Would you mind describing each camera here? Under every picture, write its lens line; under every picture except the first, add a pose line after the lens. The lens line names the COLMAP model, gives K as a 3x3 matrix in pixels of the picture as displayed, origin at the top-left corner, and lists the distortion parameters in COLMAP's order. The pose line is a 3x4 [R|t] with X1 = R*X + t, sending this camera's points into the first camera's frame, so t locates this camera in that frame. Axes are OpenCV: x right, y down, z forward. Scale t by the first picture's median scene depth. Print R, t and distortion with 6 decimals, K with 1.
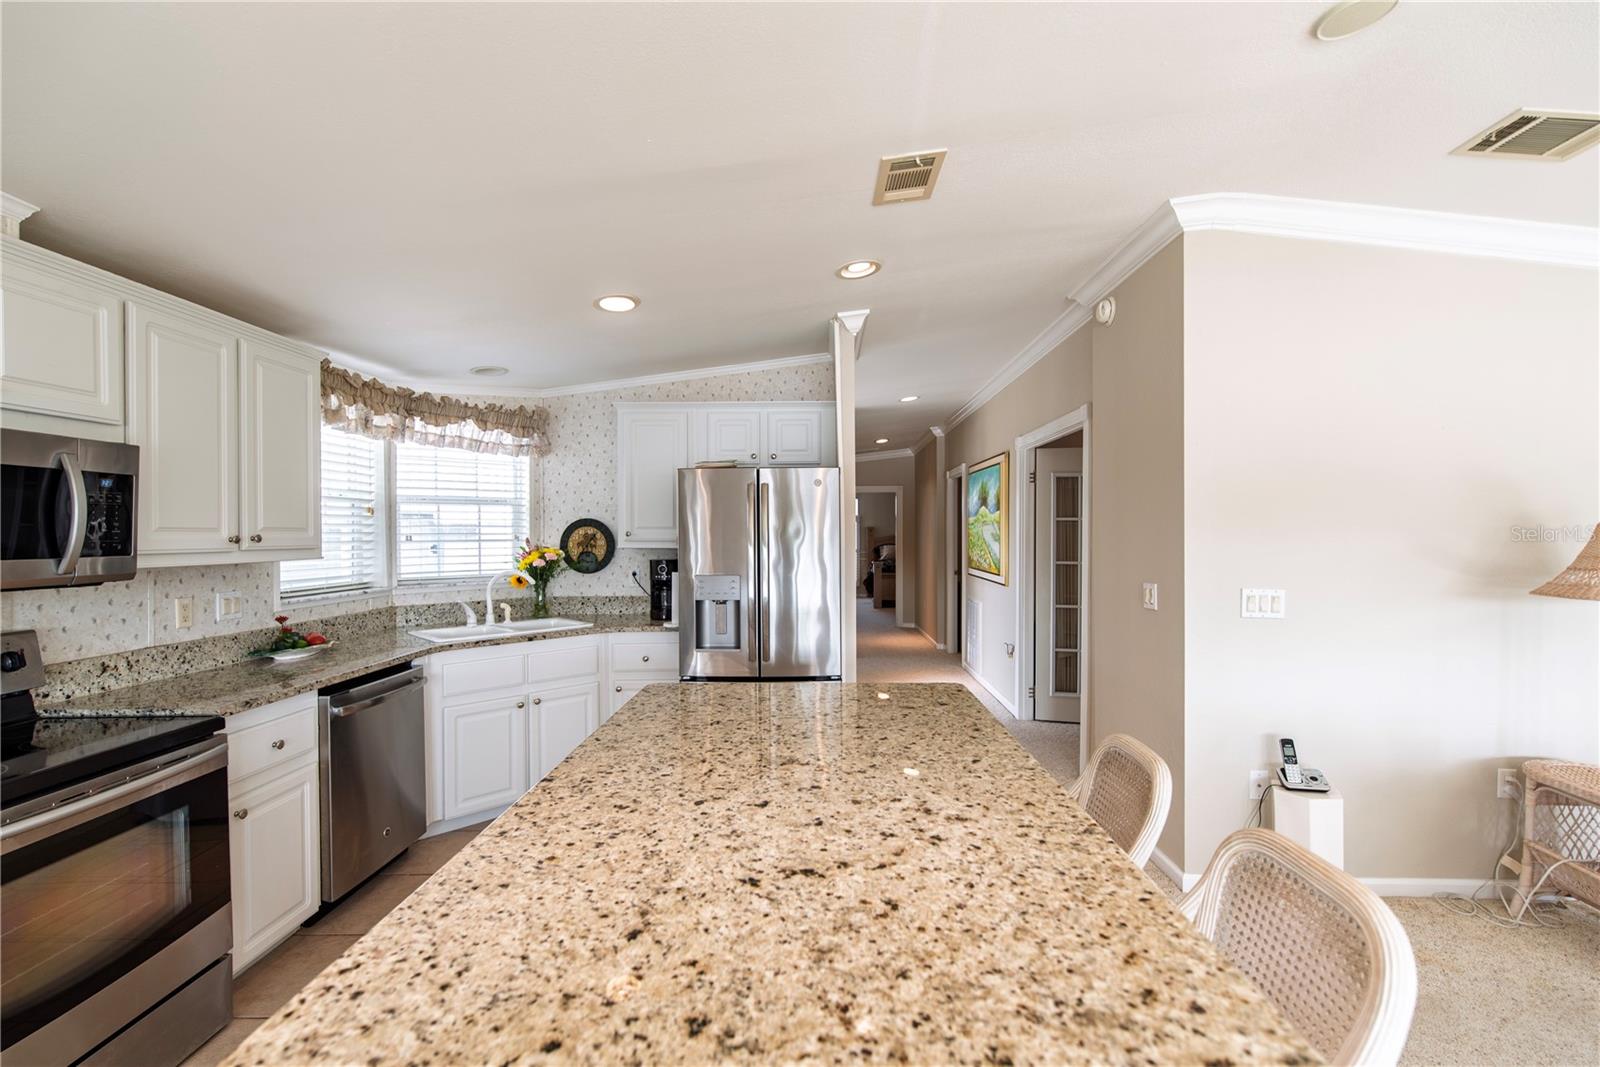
lens RADIAL K [[686.0, 0, 795.5], [0, 686.0, 538.8], [0, 0, 1]] dist [0.001363, -0.000521]
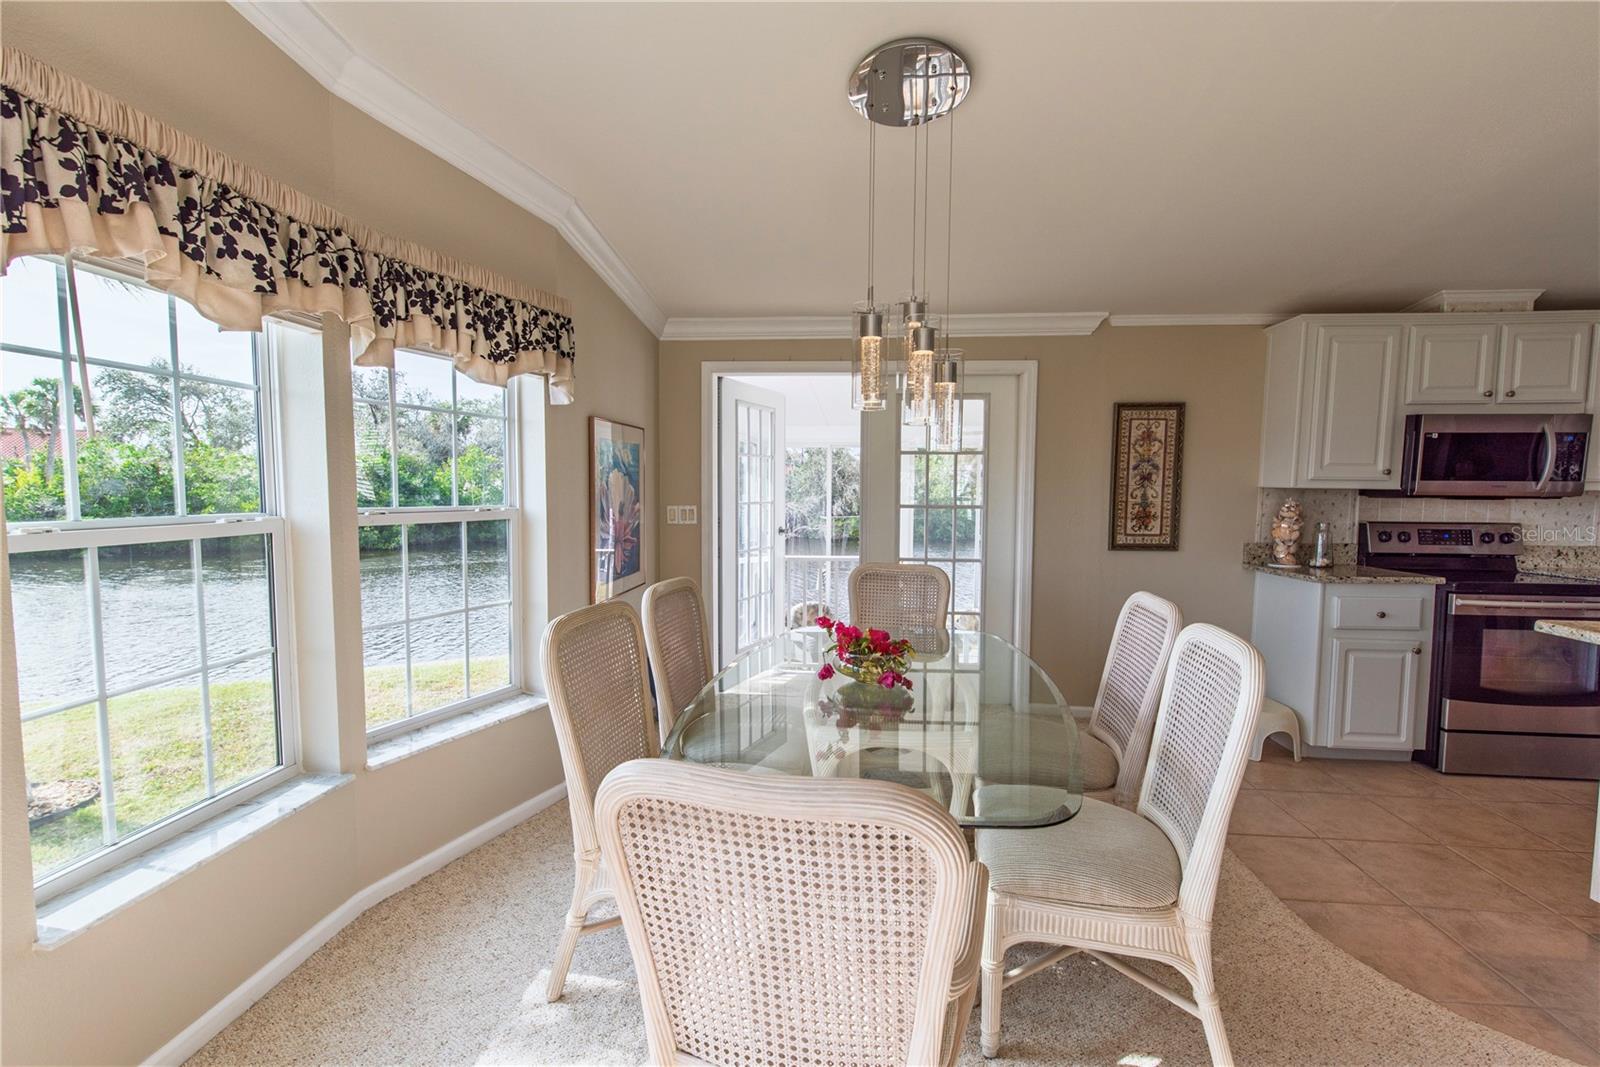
lens RADIAL K [[686.0, 0, 809.1], [0, 686.0, 537.1], [0, 0, 1]] dist [0.001363, -0.000521]
pose [[-0.065752, 0.074610, -0.995043, 0.561840], [-0.014656, 0.997021, 0.075727, 0.042026], [0.997728, 0.019563, -0.064463, -0.517798]]
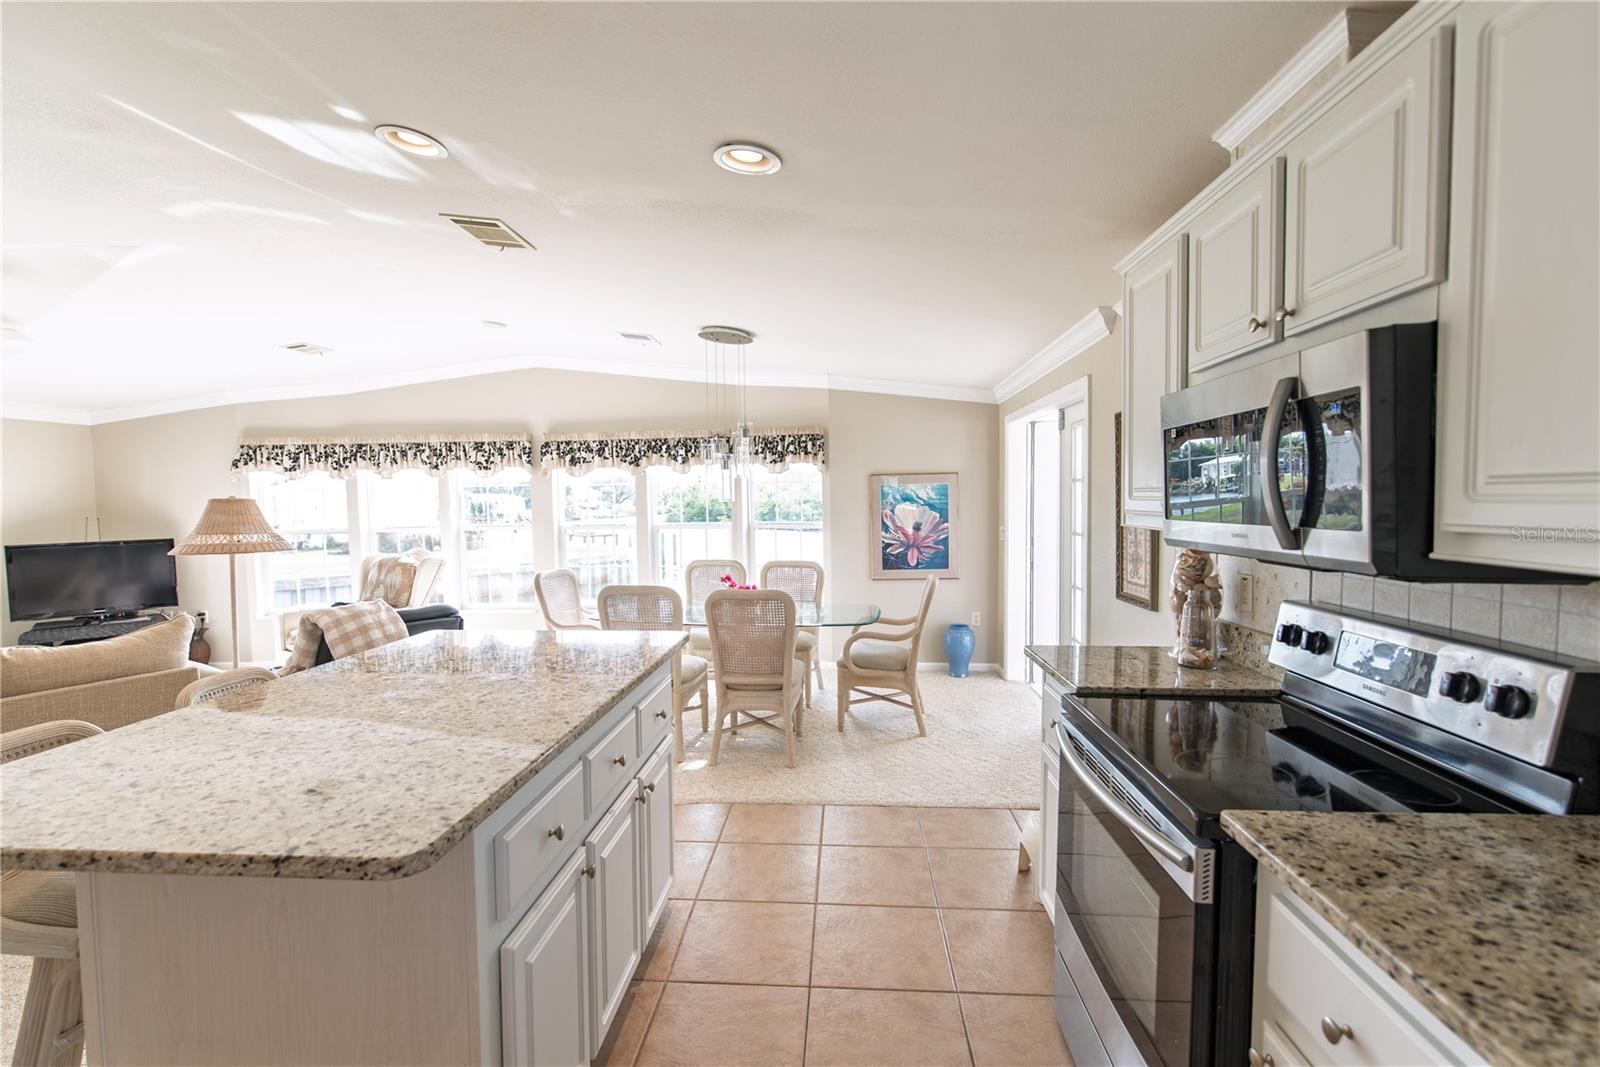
lens RADIAL K [[686.0, 0, 784.0], [0, 686.0, 528.3], [0, 0, 1]] dist [0.001363, -0.000521]
pose [[-0.998829, 0.009814, 0.047369, -0.338466], [0.012247, 0.998606, 0.051338, -0.010547], [-0.046799, 0.051858, -0.997557, 1.021431]]
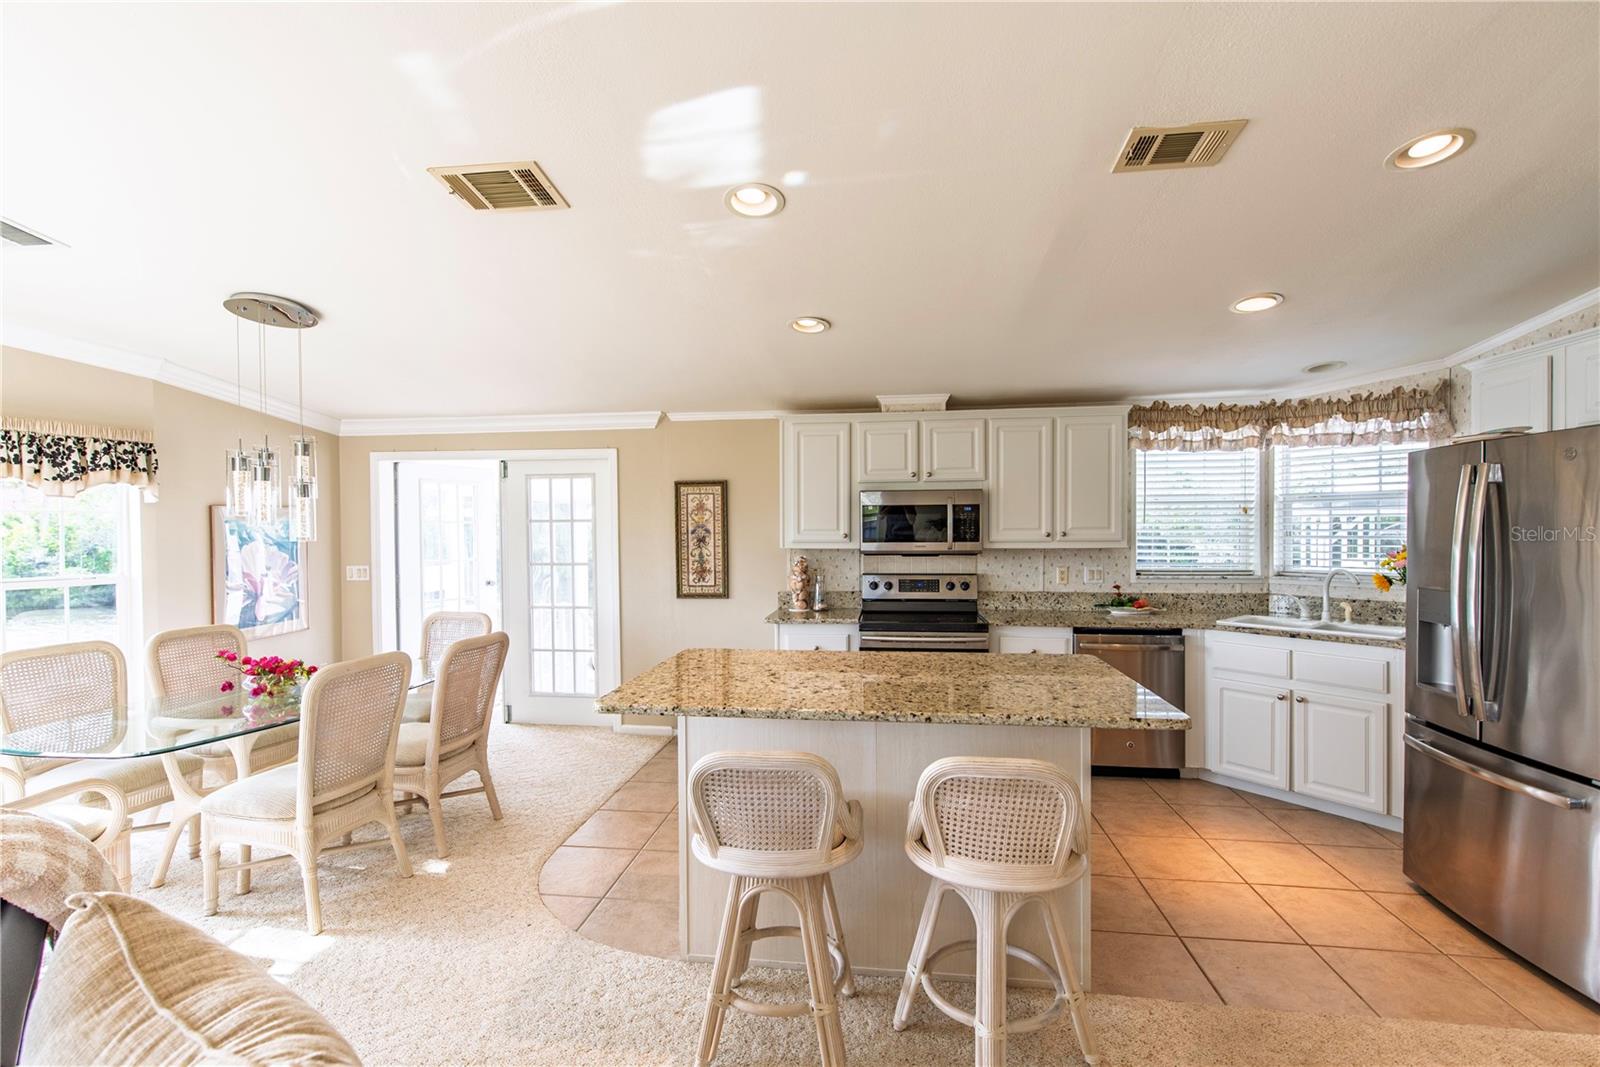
lens RADIAL K [[686.0, 0, 785.6], [0, 686.0, 539.4], [0, 0, 1]] dist [0.001363, -0.000521]
pose [[-0.108835, 0.024839, -0.993749, 0.822517], [-0.000249, 0.999687, 0.025015, -0.025089], [0.994060, 0.002970, -0.108795, 0.433089]]
